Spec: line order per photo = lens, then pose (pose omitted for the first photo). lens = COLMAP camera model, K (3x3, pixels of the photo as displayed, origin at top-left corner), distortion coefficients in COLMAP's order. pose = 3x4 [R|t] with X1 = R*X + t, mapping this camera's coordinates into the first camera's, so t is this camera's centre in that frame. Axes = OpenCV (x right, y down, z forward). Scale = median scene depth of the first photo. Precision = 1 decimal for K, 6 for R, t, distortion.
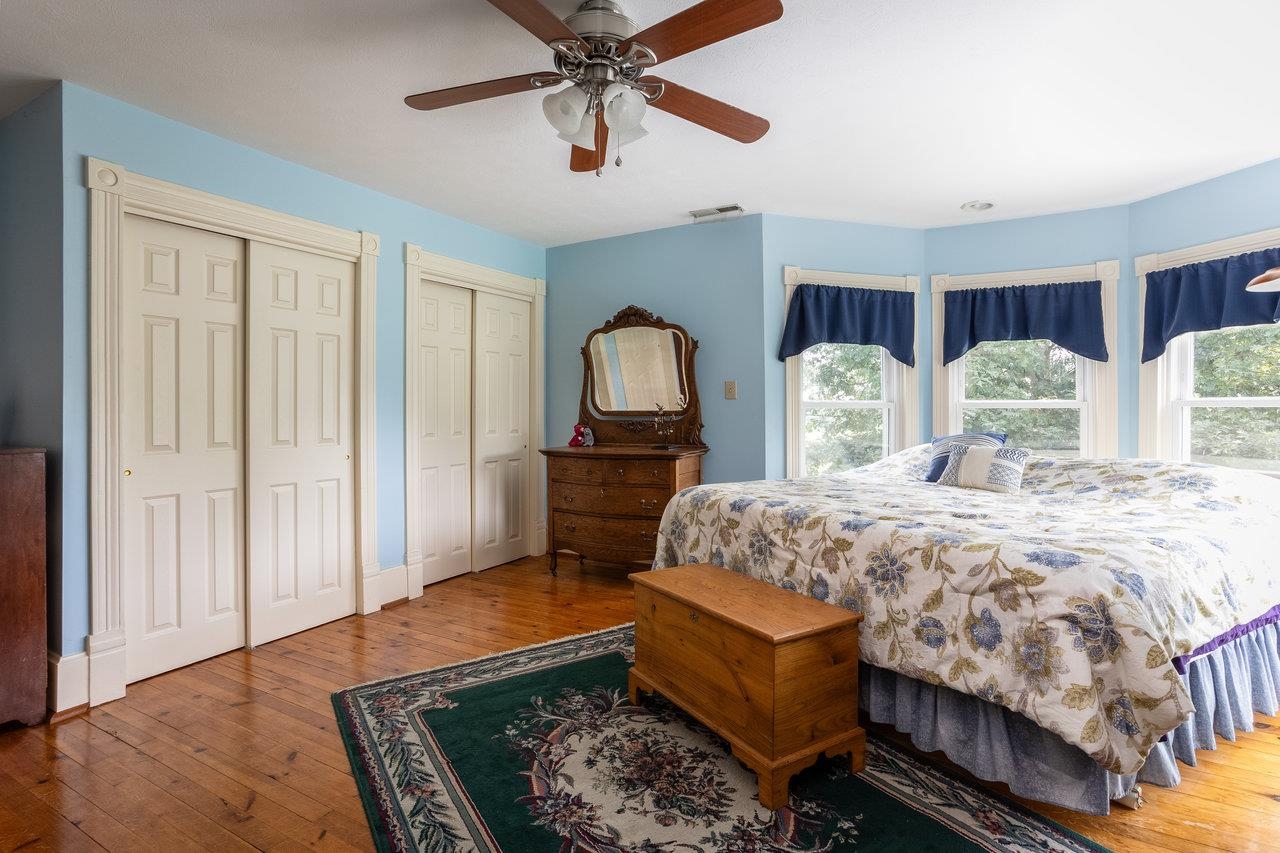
lens RADIAL K [[623.5, 0, 628.2], [0, 623.5, 407.6], [0, 0, 1]] dist [-0.025855, 0.015147]
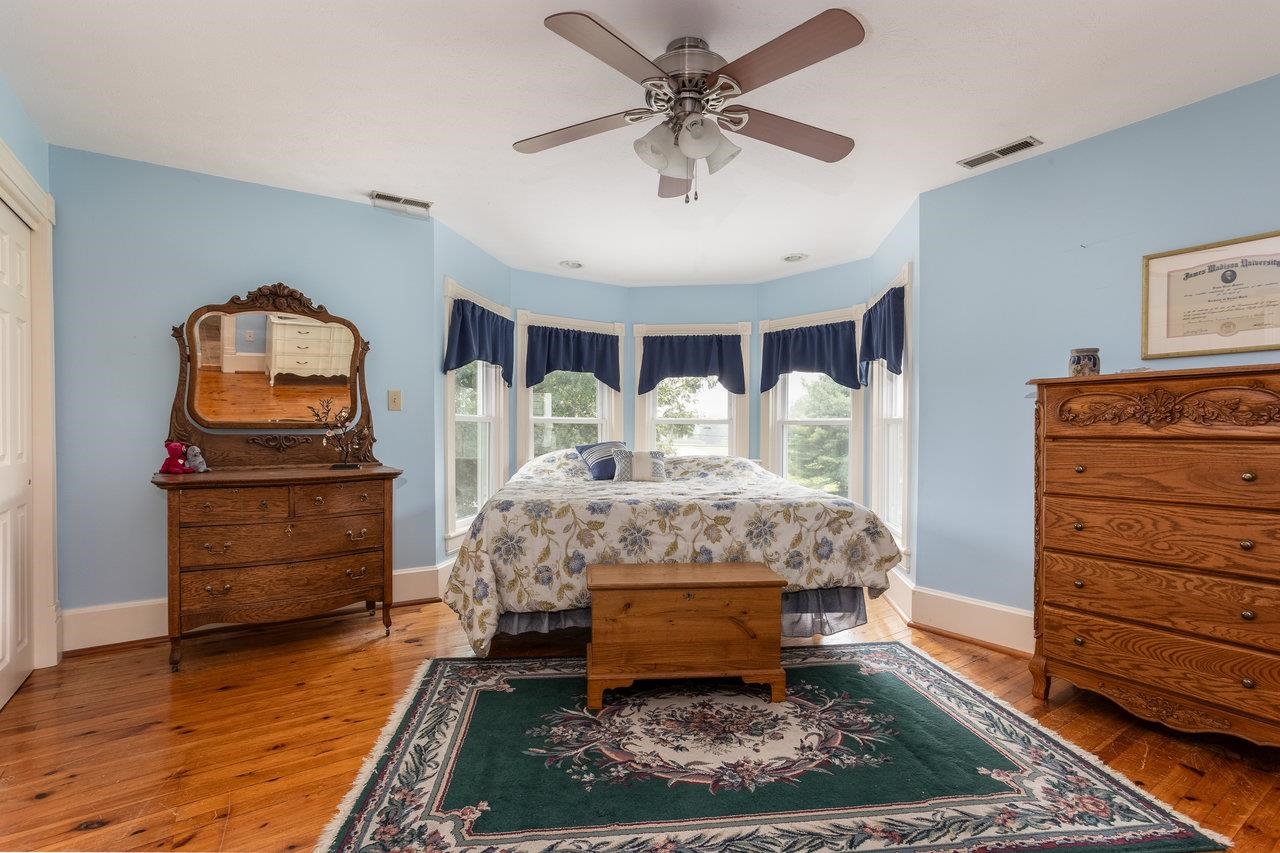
lens RADIAL K [[623.5, 0, 636.4], [0, 623.5, 433.4], [0, 0, 1]] dist [-0.025855, 0.015147]
pose [[0.431688, -0.006169, 0.902002, -0.973399], [-0.011568, 0.999857, 0.012375, 0.009702], [-0.901949, -0.015776, 0.431555, 0.555724]]
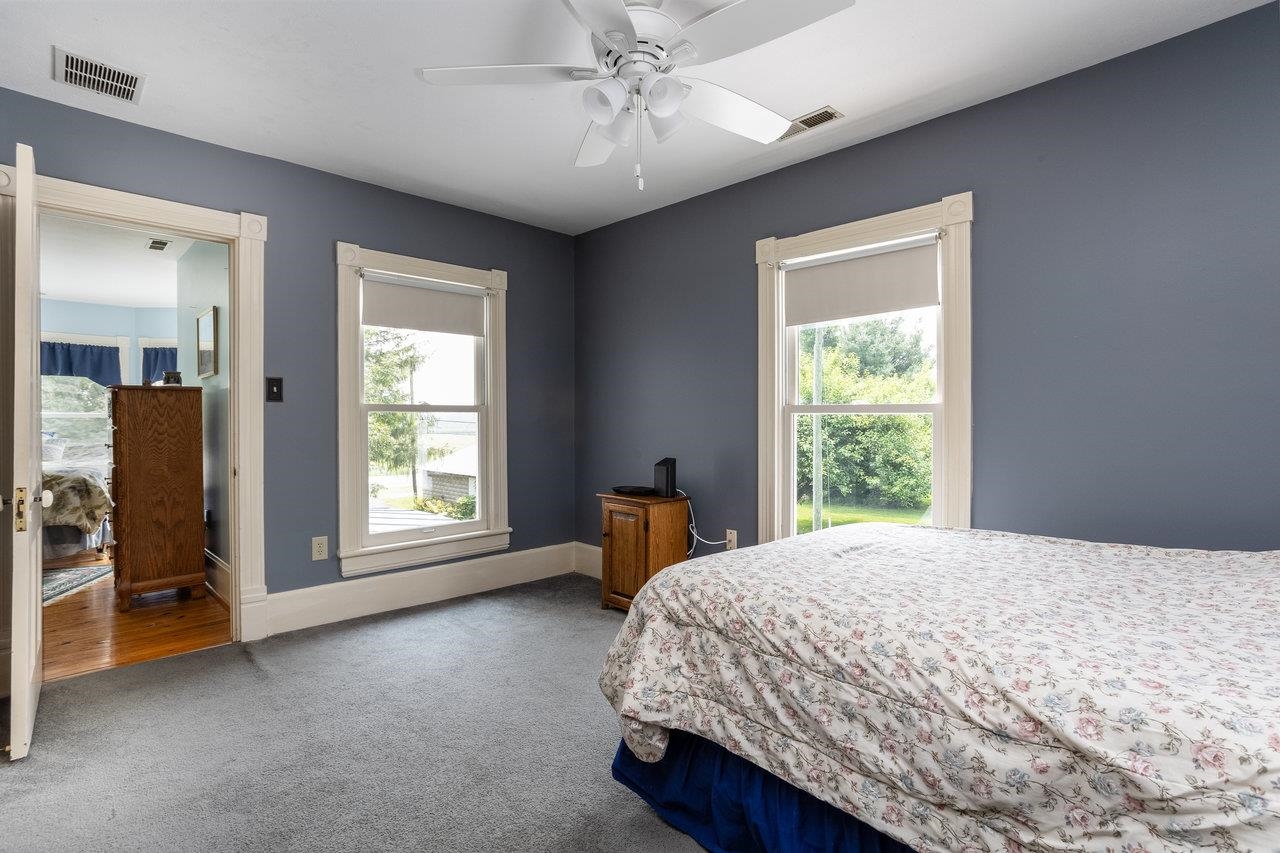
lens RADIAL K [[623.5, 0, 640.8], [0, 623.5, 419.0], [0, 0, 1]] dist [-0.025855, 0.015147]
pose [[0.274707, 0.001706, 0.961527, -0.990102], [-0.008115, 0.999967, 0.000544, -0.014654], [-0.961494, -0.007952, 0.274712, -1.735939]]
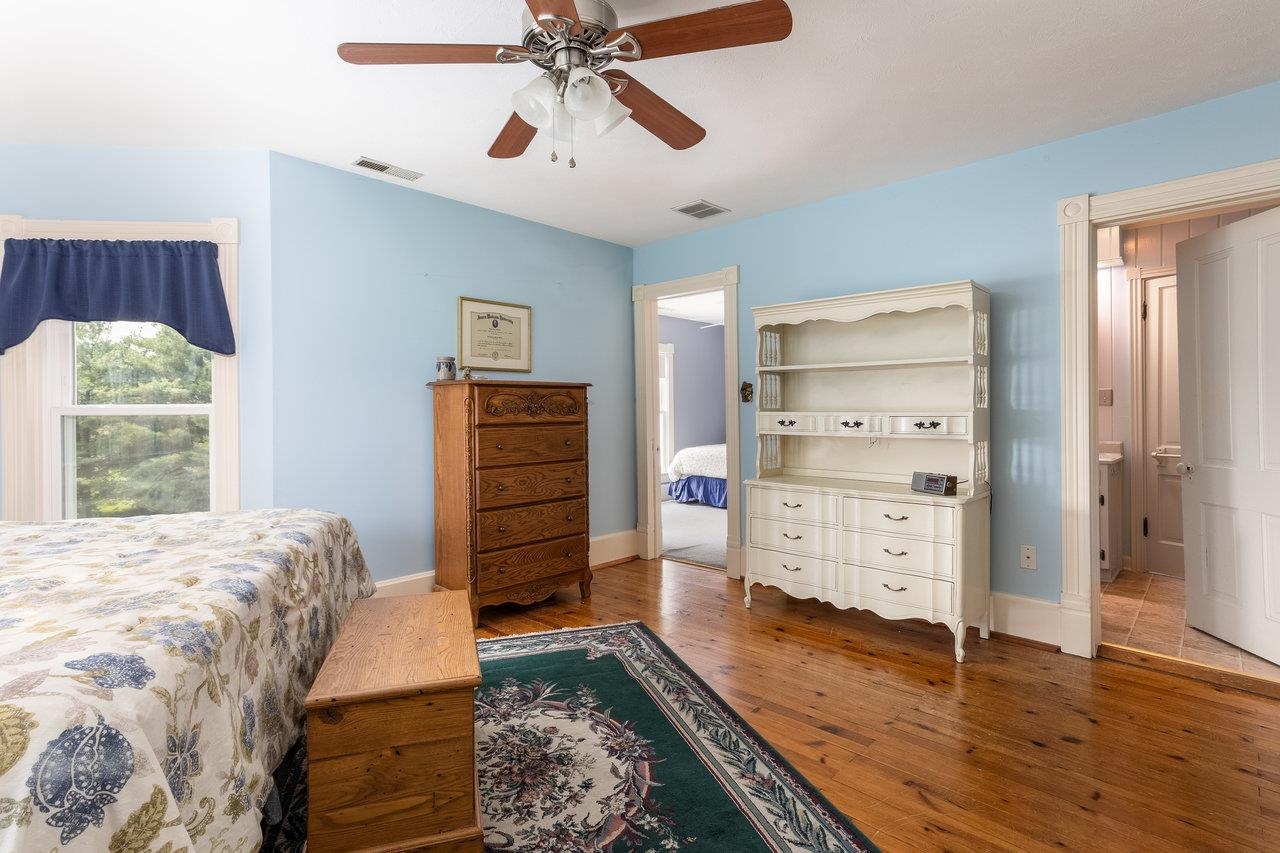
lens RADIAL K [[623.5, 0, 632.6], [0, 623.5, 417.5], [0, 0, 1]] dist [-0.025855, 0.015147]
pose [[-0.972992, 0.009618, 0.230637, -0.321117], [0.008562, 0.999948, -0.005580, 0.015415], [-0.230679, -0.003454, -0.973024, 1.739996]]
